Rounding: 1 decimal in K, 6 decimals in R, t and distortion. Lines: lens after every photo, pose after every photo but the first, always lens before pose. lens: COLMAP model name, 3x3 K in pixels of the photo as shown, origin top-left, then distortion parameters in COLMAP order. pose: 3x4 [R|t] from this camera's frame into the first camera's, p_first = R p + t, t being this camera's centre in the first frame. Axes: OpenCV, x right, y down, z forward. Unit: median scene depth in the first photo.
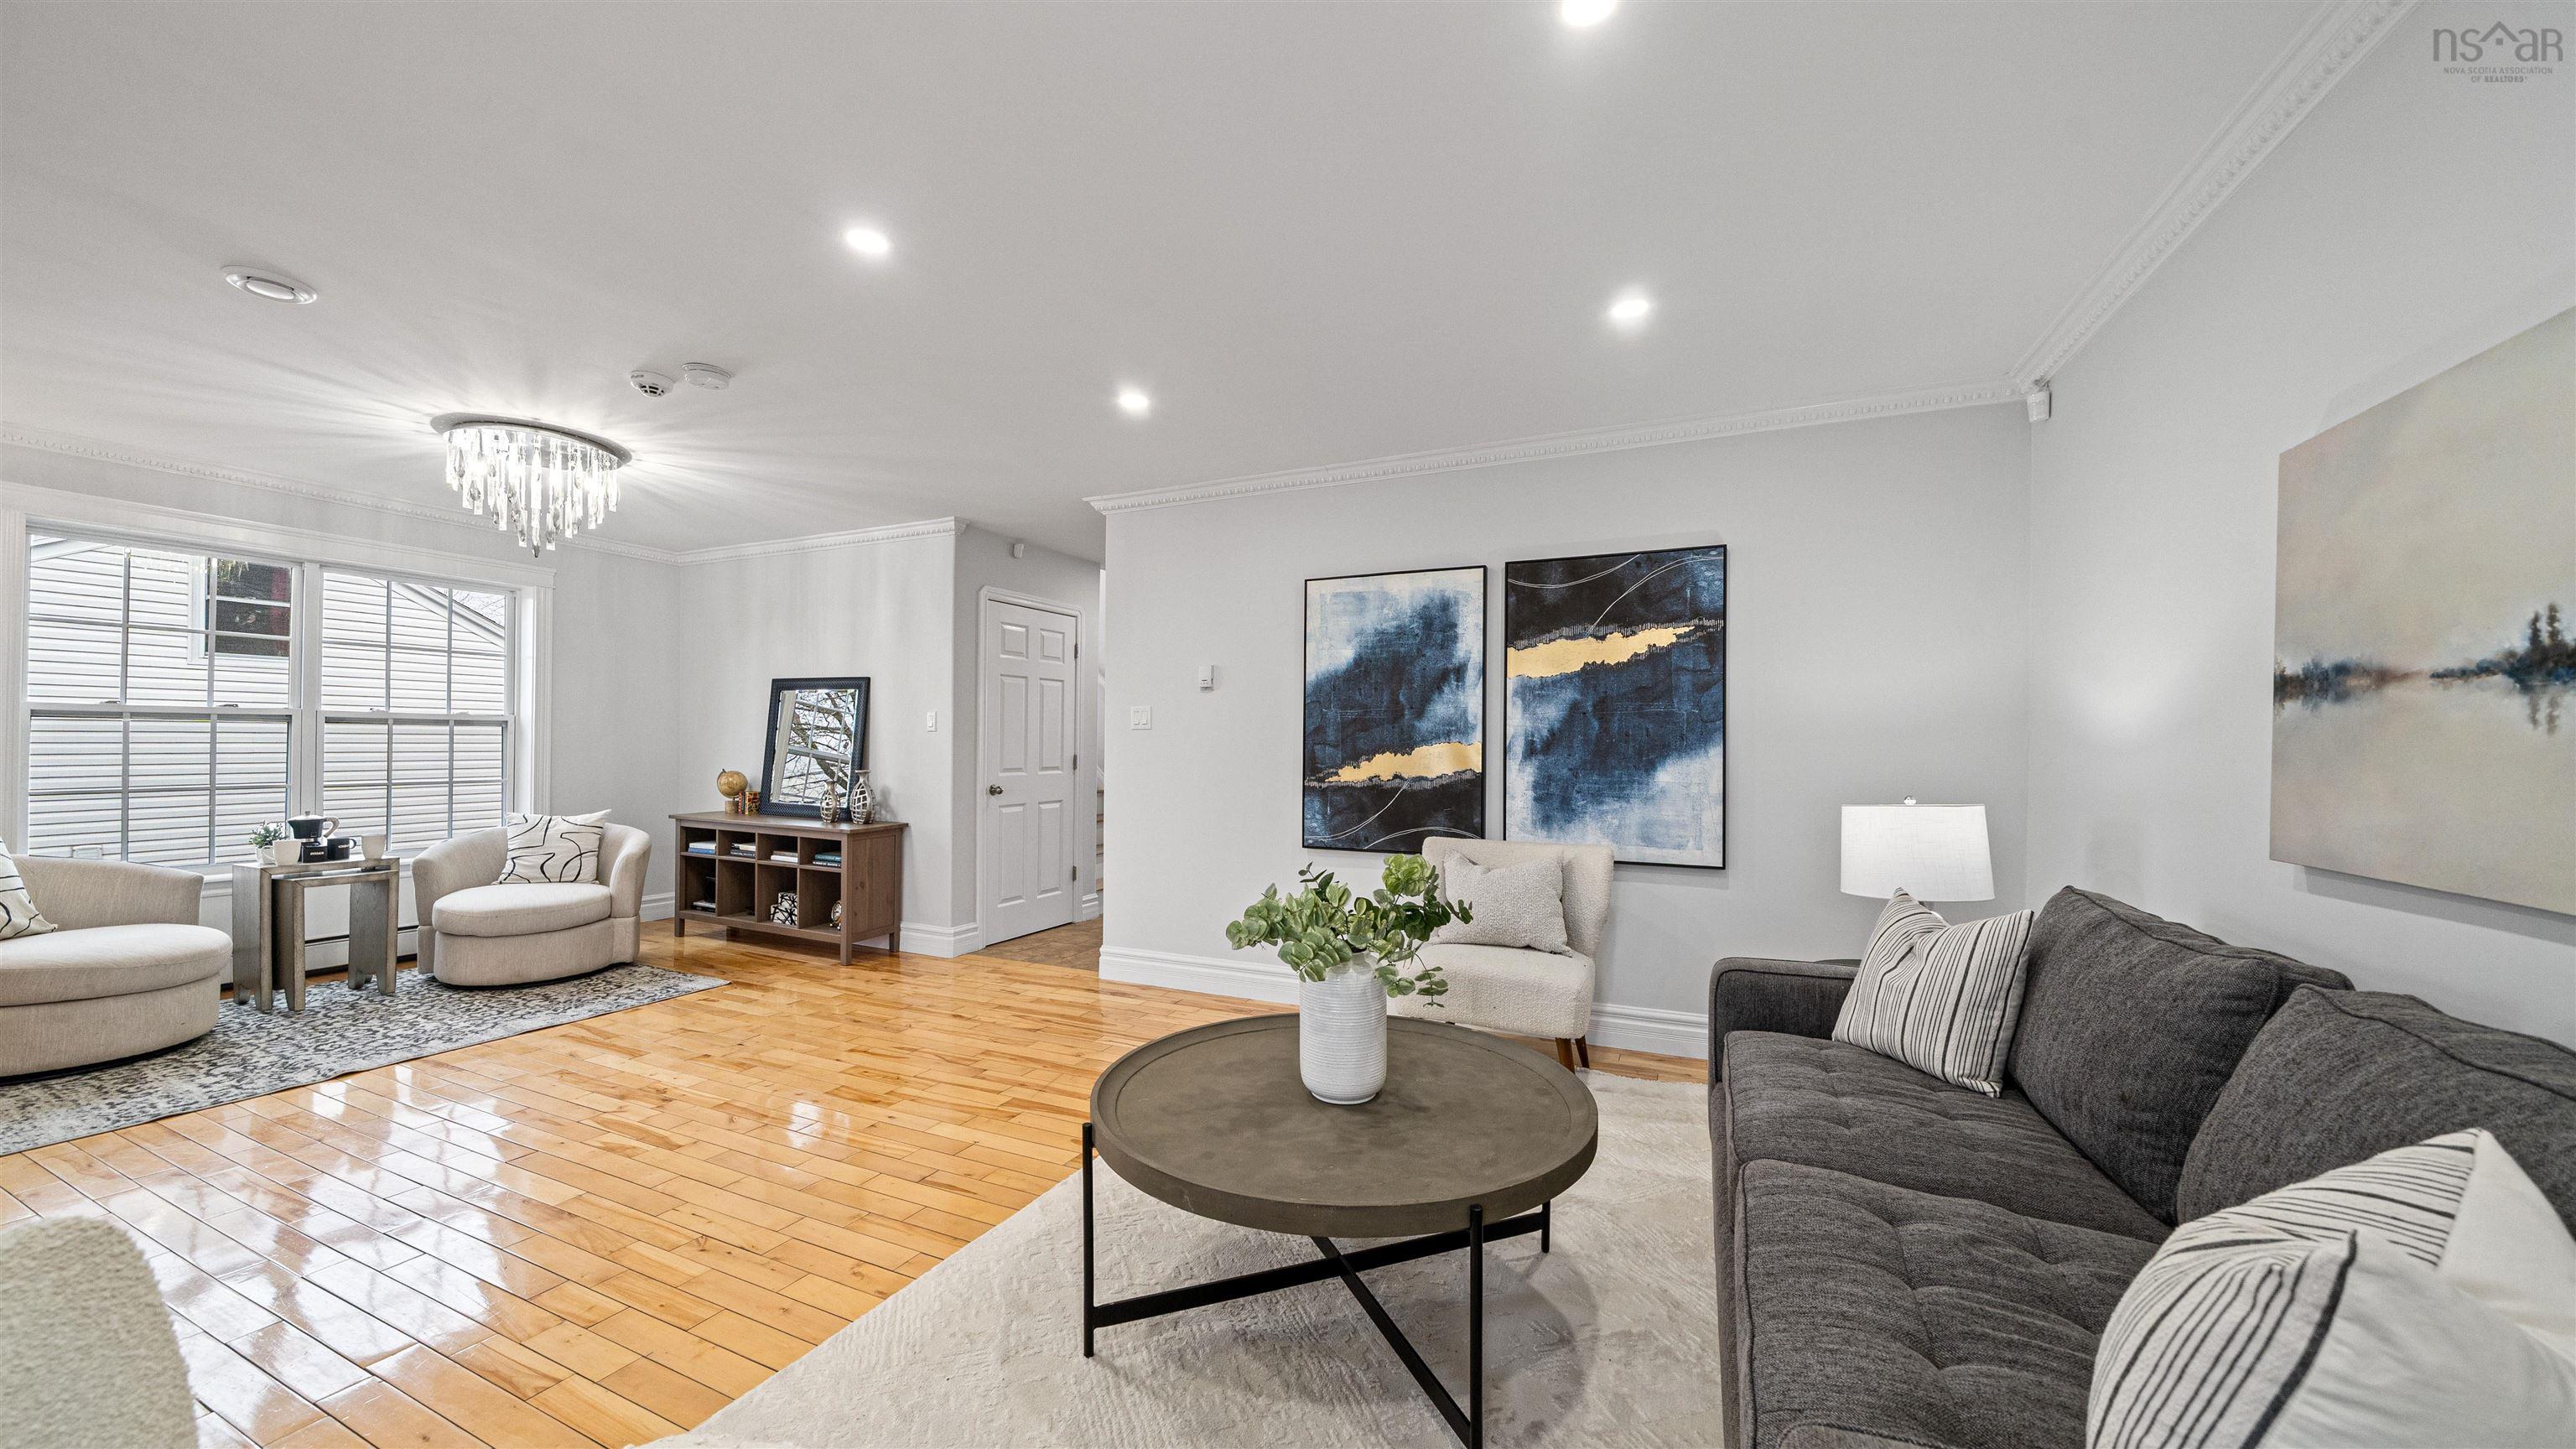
lens RADIAL K [[900.4, 0, 1276.3], [0, 900.4, 745.5], [0, 0, 1]] dist [-0.003391, -0.000186]
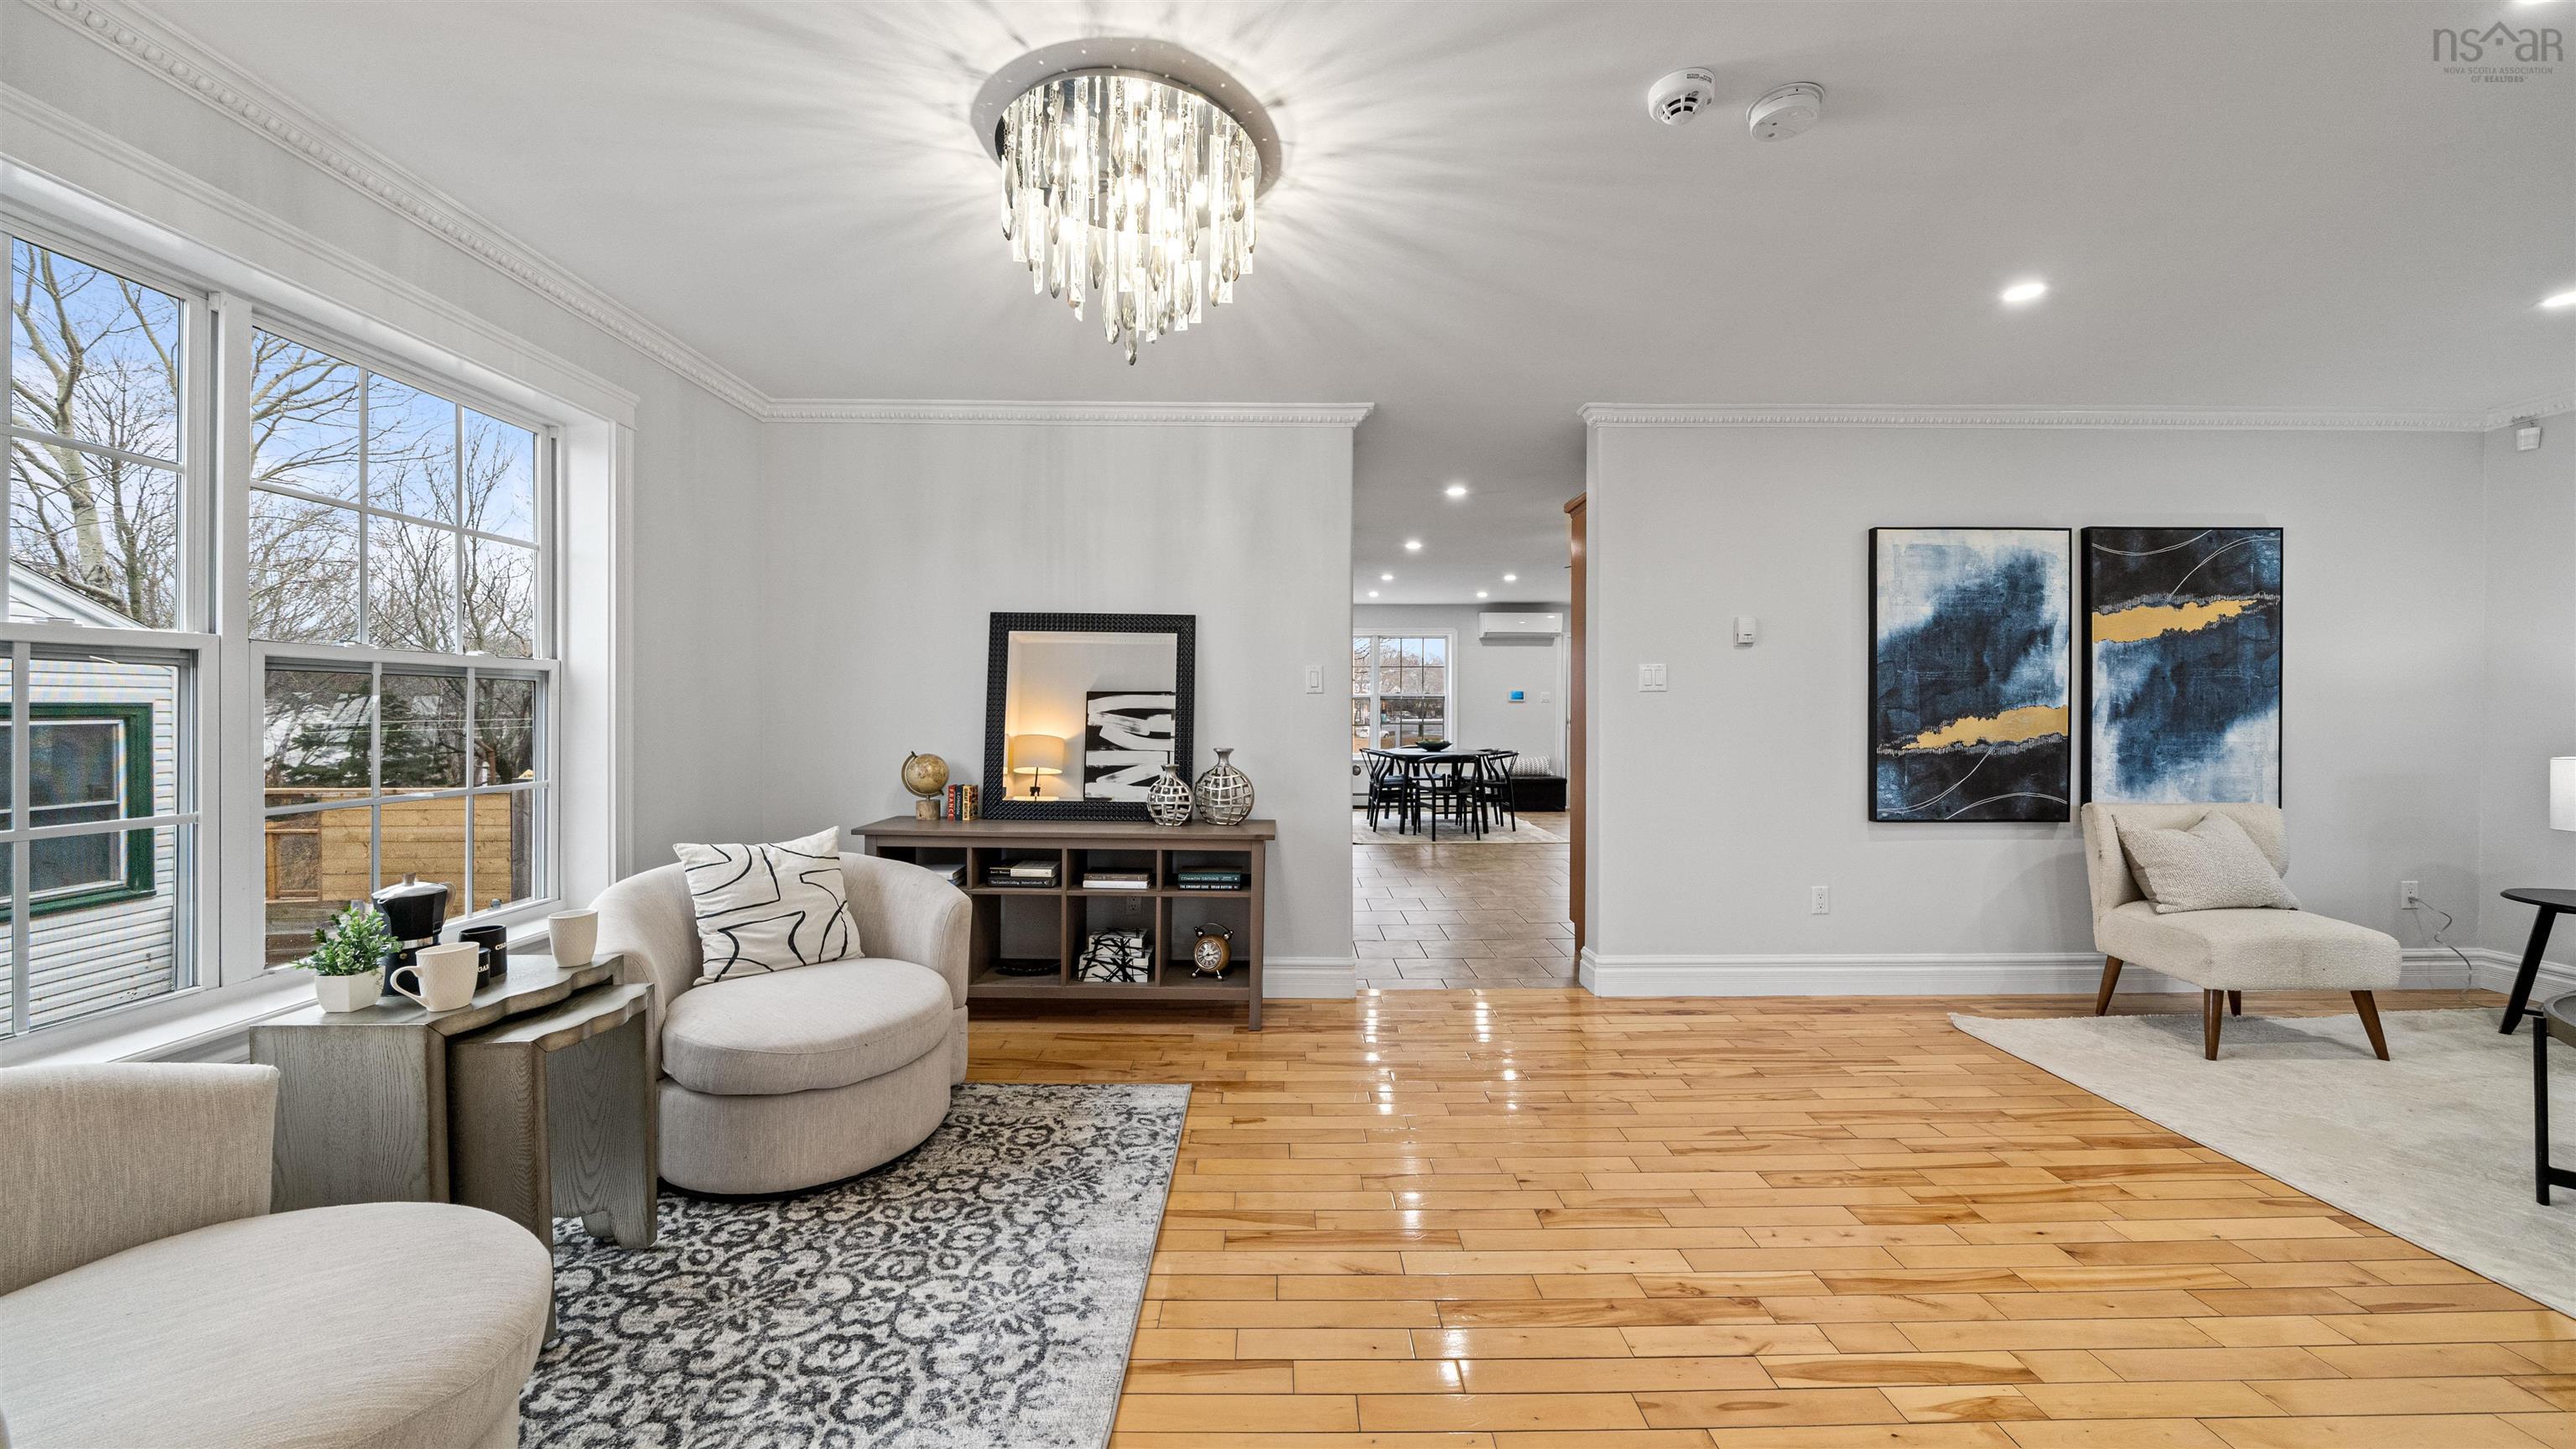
lens RADIAL K [[896.1, 0, 1289.0], [0, 896.1, 716.8], [0, 0, 1]] dist [-0.005641, -0.000008]
pose [[0.903093, -0.007933, 0.429373, -0.967667], [0.004077, 0.999943, 0.009899, -0.004552], [-0.429427, -0.007189, 0.903073, 0.474924]]
